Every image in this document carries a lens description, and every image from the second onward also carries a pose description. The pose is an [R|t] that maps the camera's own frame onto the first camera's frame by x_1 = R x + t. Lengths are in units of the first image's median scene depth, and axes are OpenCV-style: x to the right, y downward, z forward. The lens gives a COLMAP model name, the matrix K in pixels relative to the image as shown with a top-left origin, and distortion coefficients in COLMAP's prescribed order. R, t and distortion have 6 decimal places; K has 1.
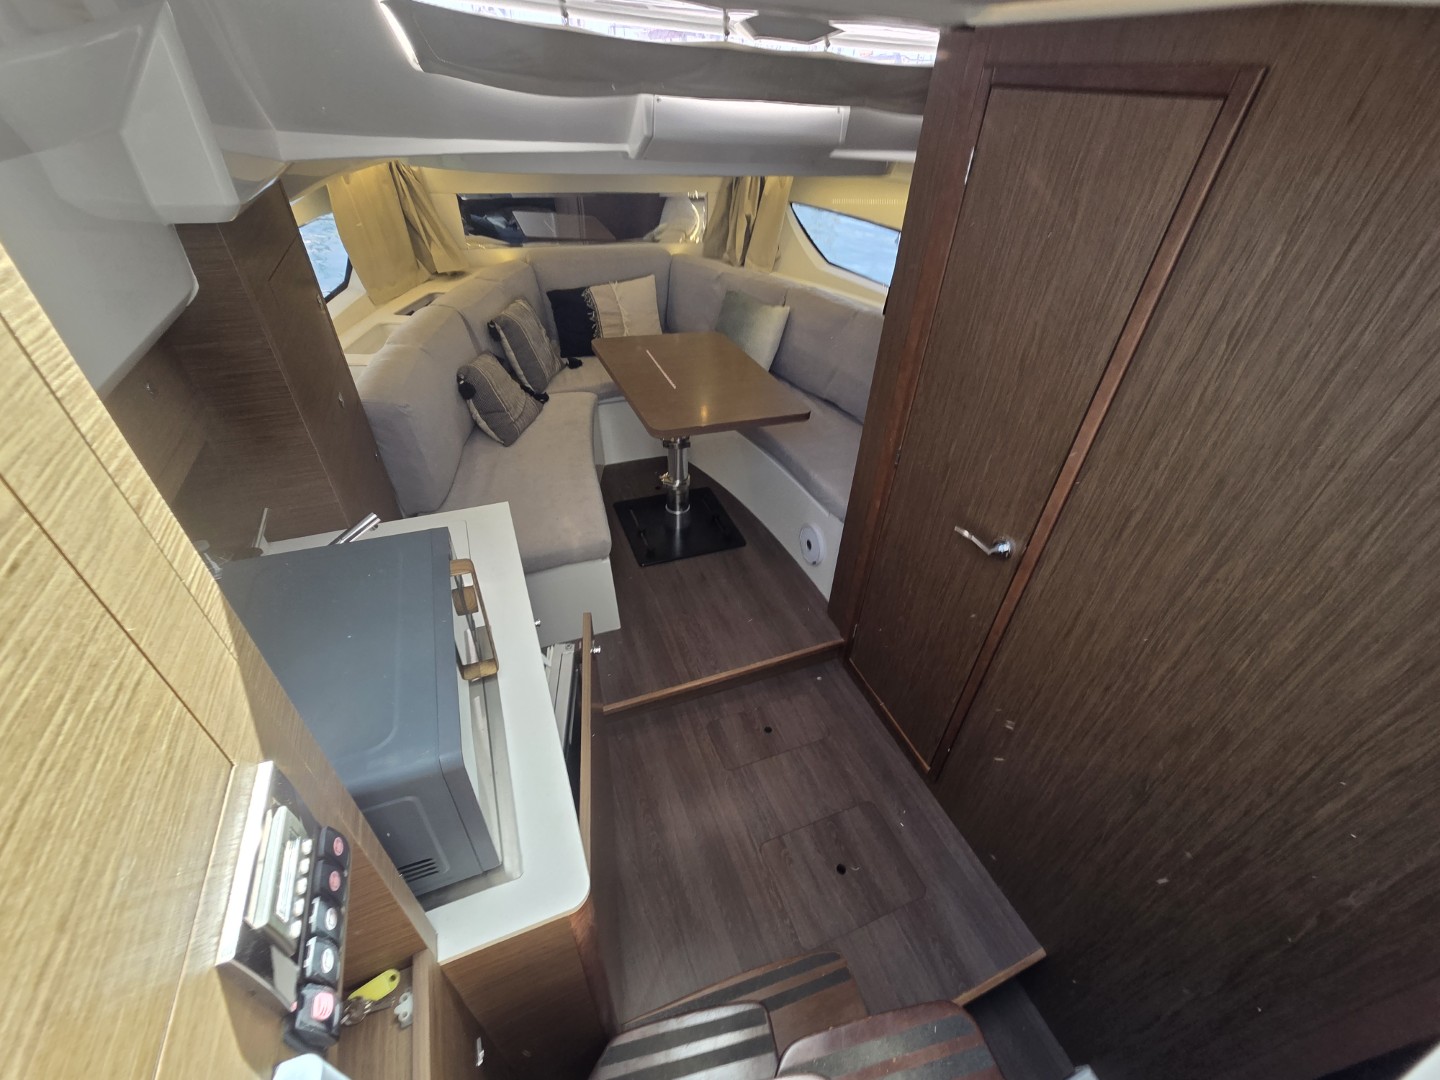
lens RADIAL K [[604.7, 0, 722.9], [0, 604.7, 543.6], [0, 0, 1]] dist [-0.000634, -0.000184]
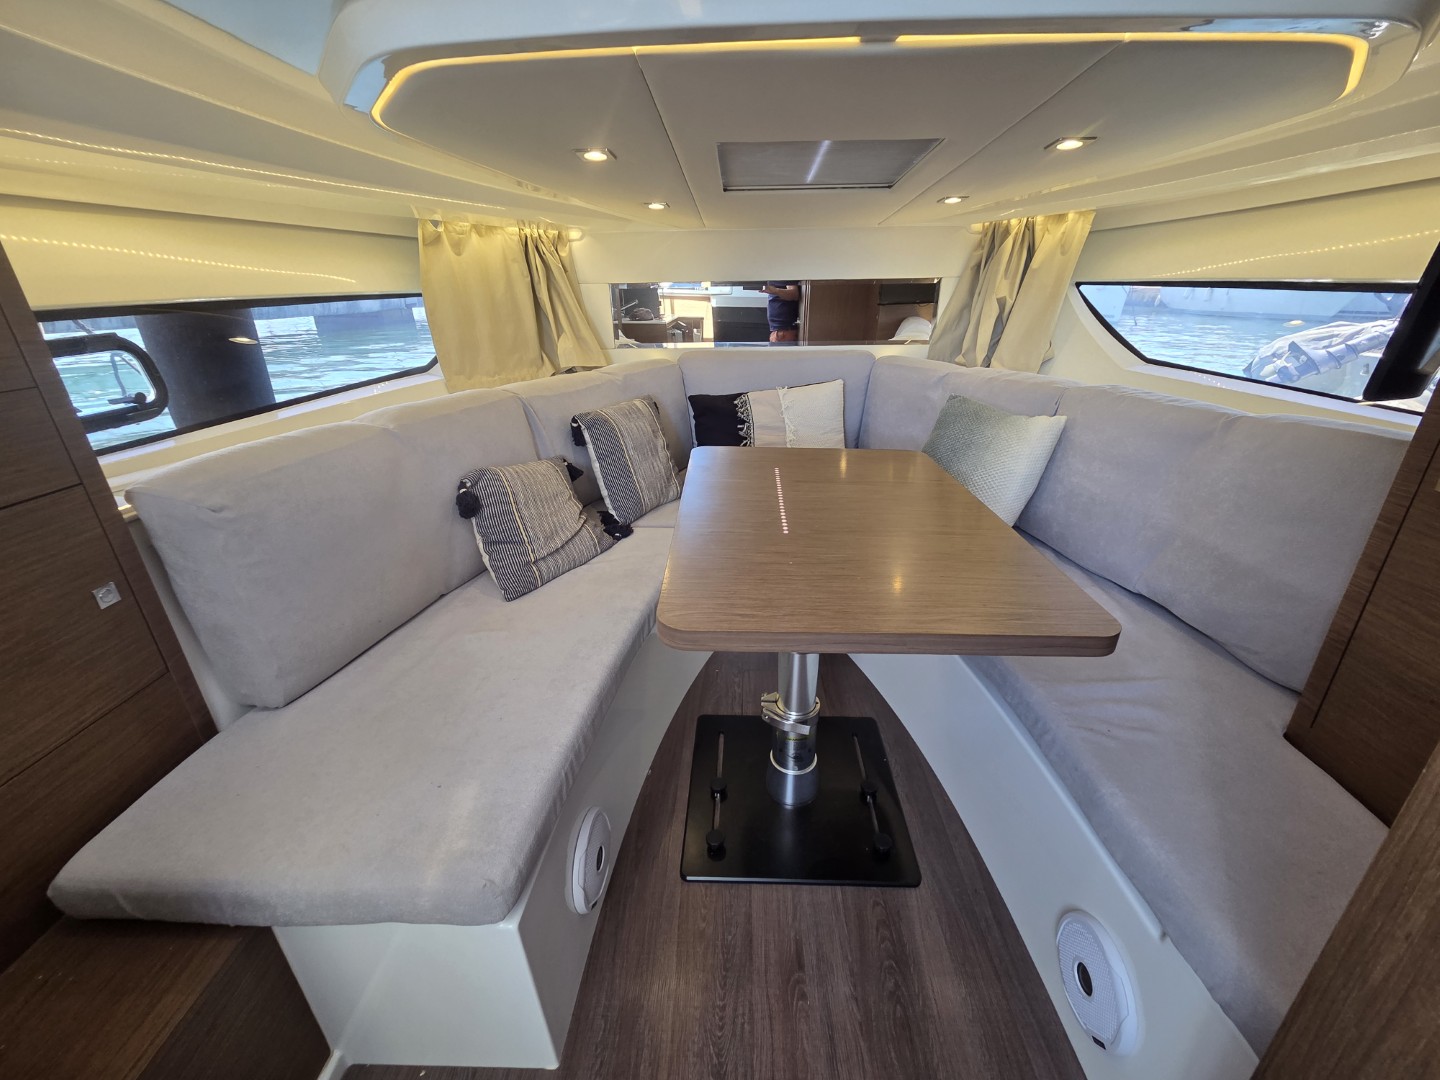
lens RADIAL K [[581.9, 0, 728.3], [0, 581.9, 531.9], [0, 0, 1]] dist [-0.000877, -0.000436]
pose [[0.914738, 0.098162, -0.391943, 0.051107], [-0.197691, 0.954733, -0.222270, -0.125519], [0.352382, 0.280802, 0.892736, 0.487504]]
